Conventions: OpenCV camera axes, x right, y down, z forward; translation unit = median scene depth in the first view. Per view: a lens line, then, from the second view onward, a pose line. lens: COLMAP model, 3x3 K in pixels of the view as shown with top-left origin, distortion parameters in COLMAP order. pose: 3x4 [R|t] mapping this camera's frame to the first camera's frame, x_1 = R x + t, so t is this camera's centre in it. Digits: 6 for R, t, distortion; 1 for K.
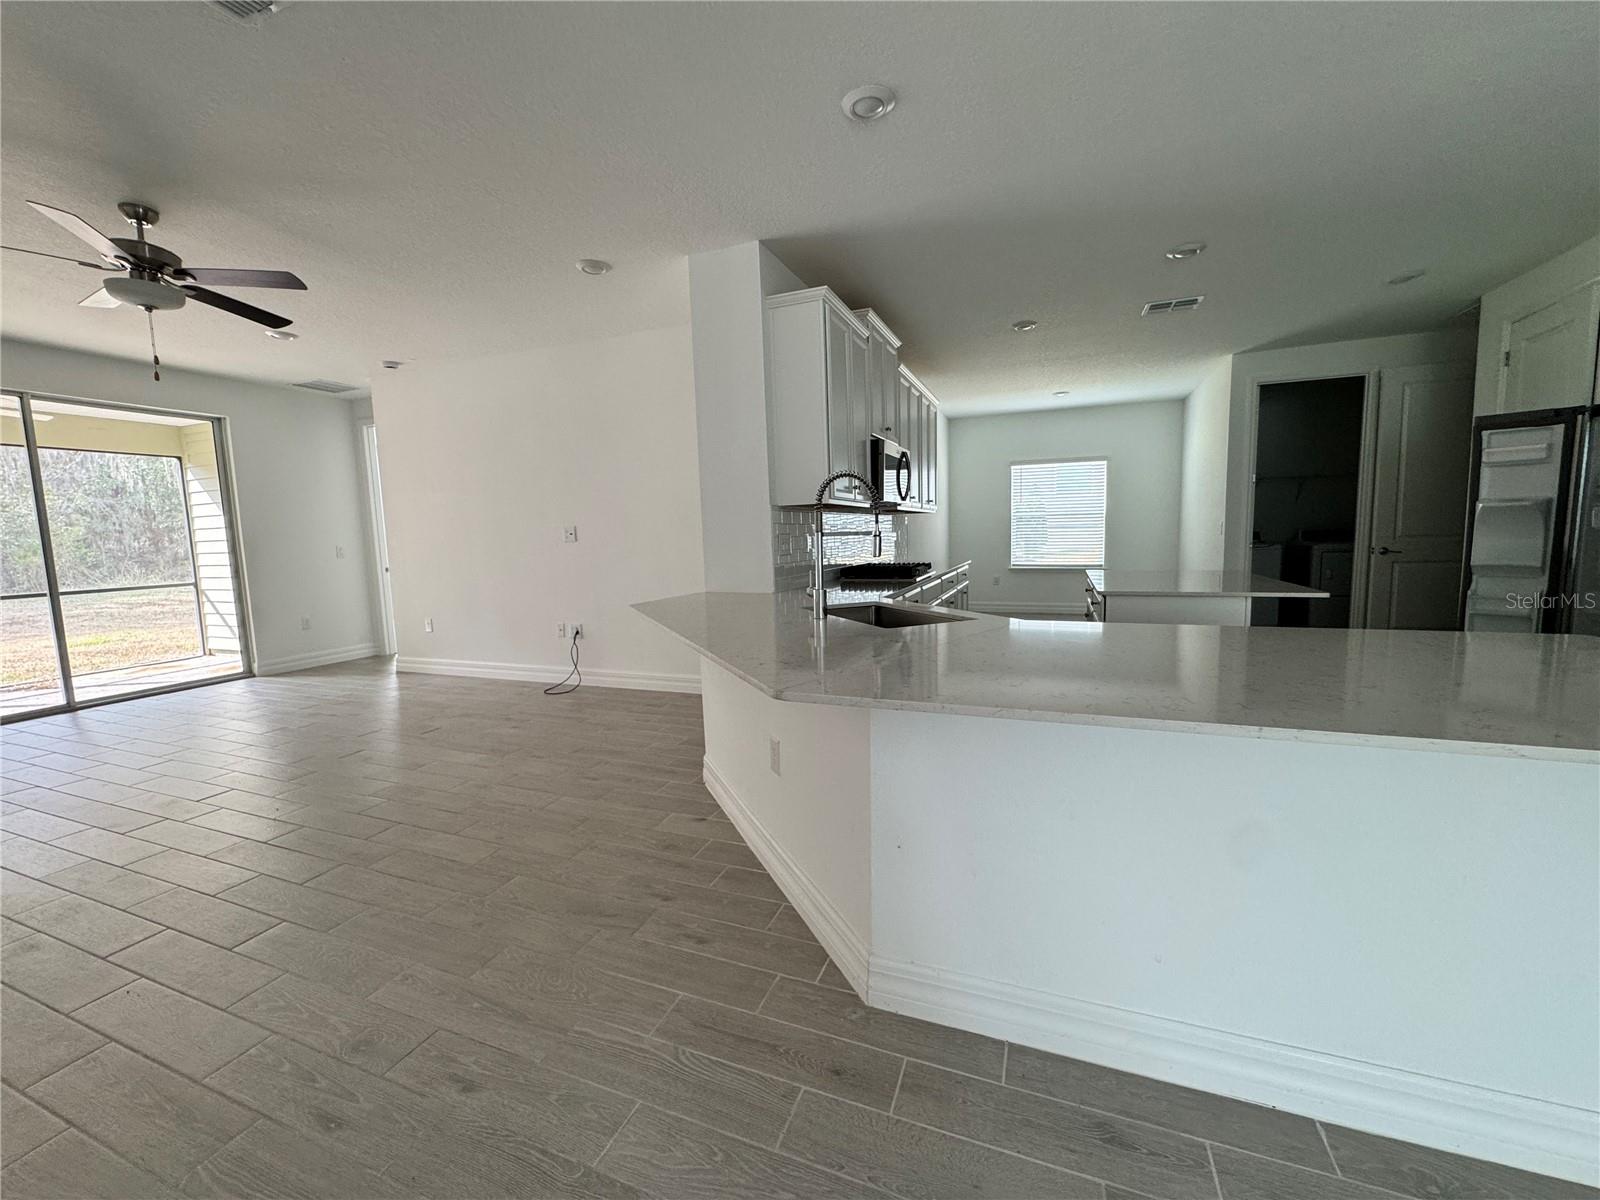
lens RADIAL K [[639.9, 0, 805.0], [0, 639.9, 598.0], [0, 0, 1]] dist [-0.000474, 0.000330]
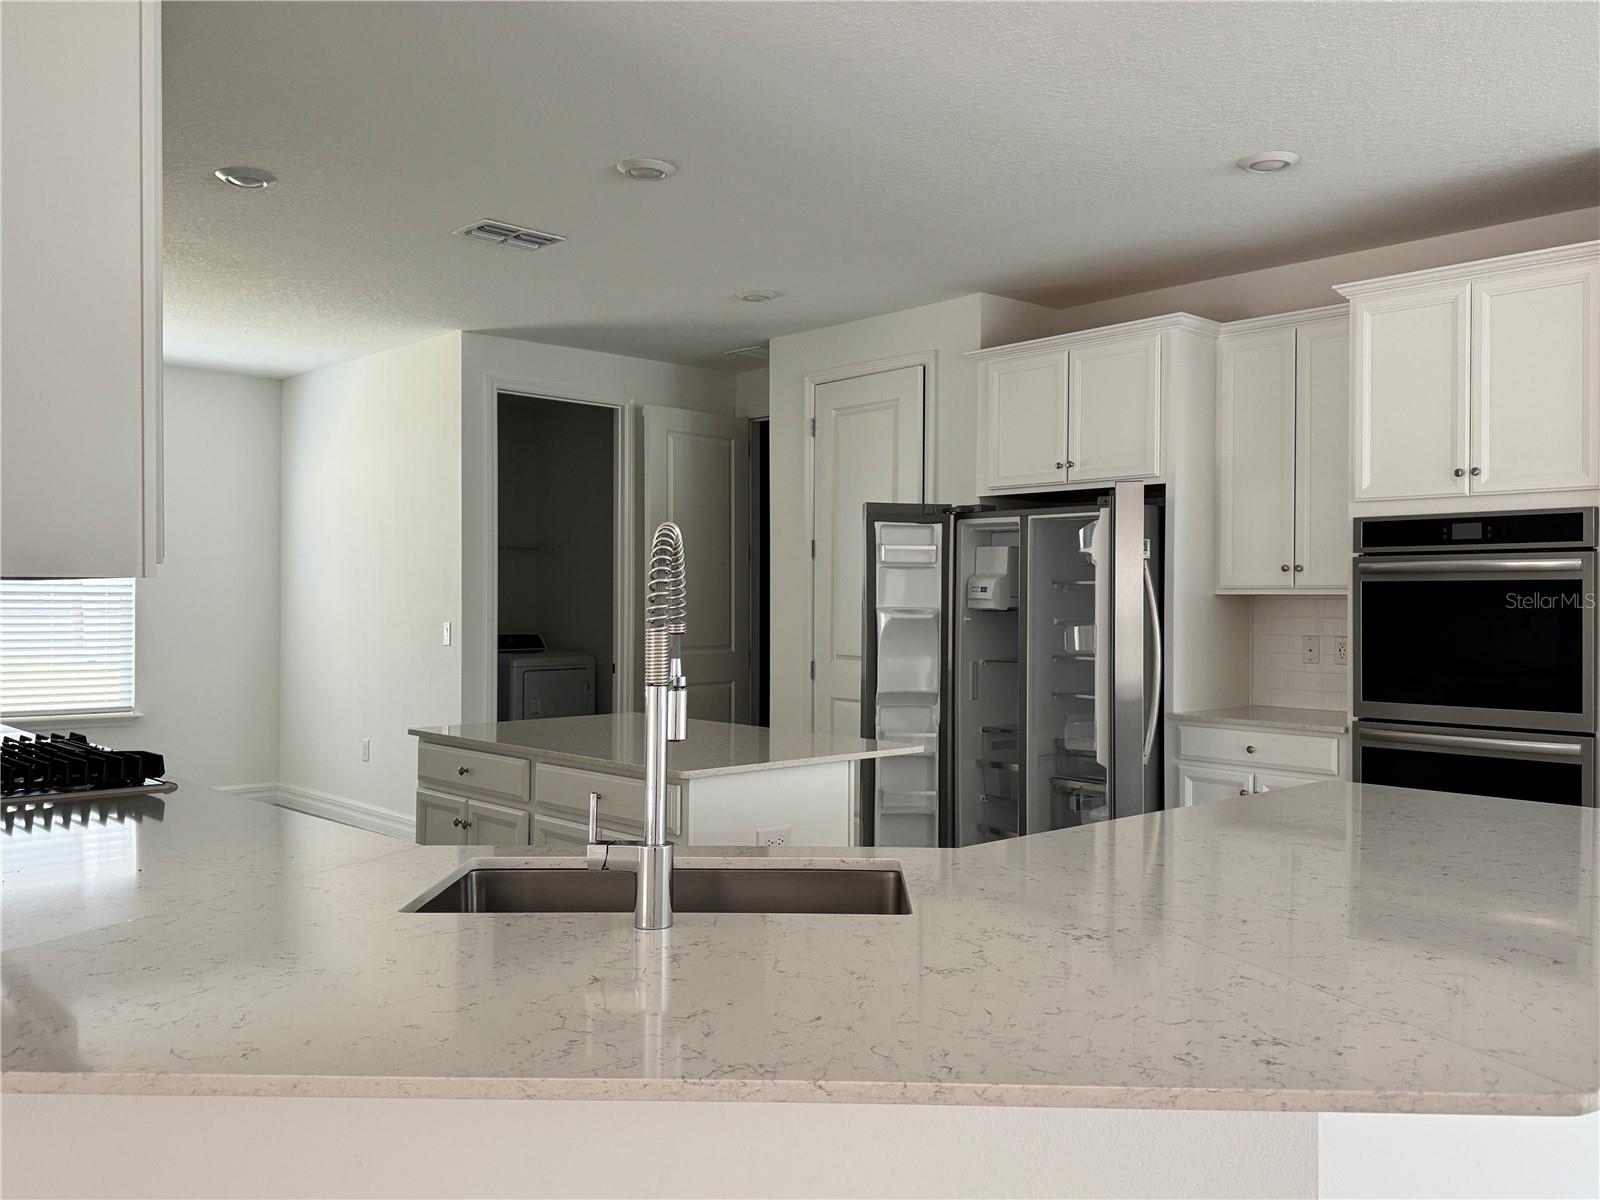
lens RADIAL K [[1339.5, 0, 798.2], [0, 1339.5, 608.3], [0, 0, 1]] dist [0.055251, -0.003751]
pose [[0.437116, 0.029751, 0.898913, -0.342980], [0.074465, 0.994824, -0.069135, -0.037619], [-0.896317, 0.097157, 0.432638, 0.297288]]
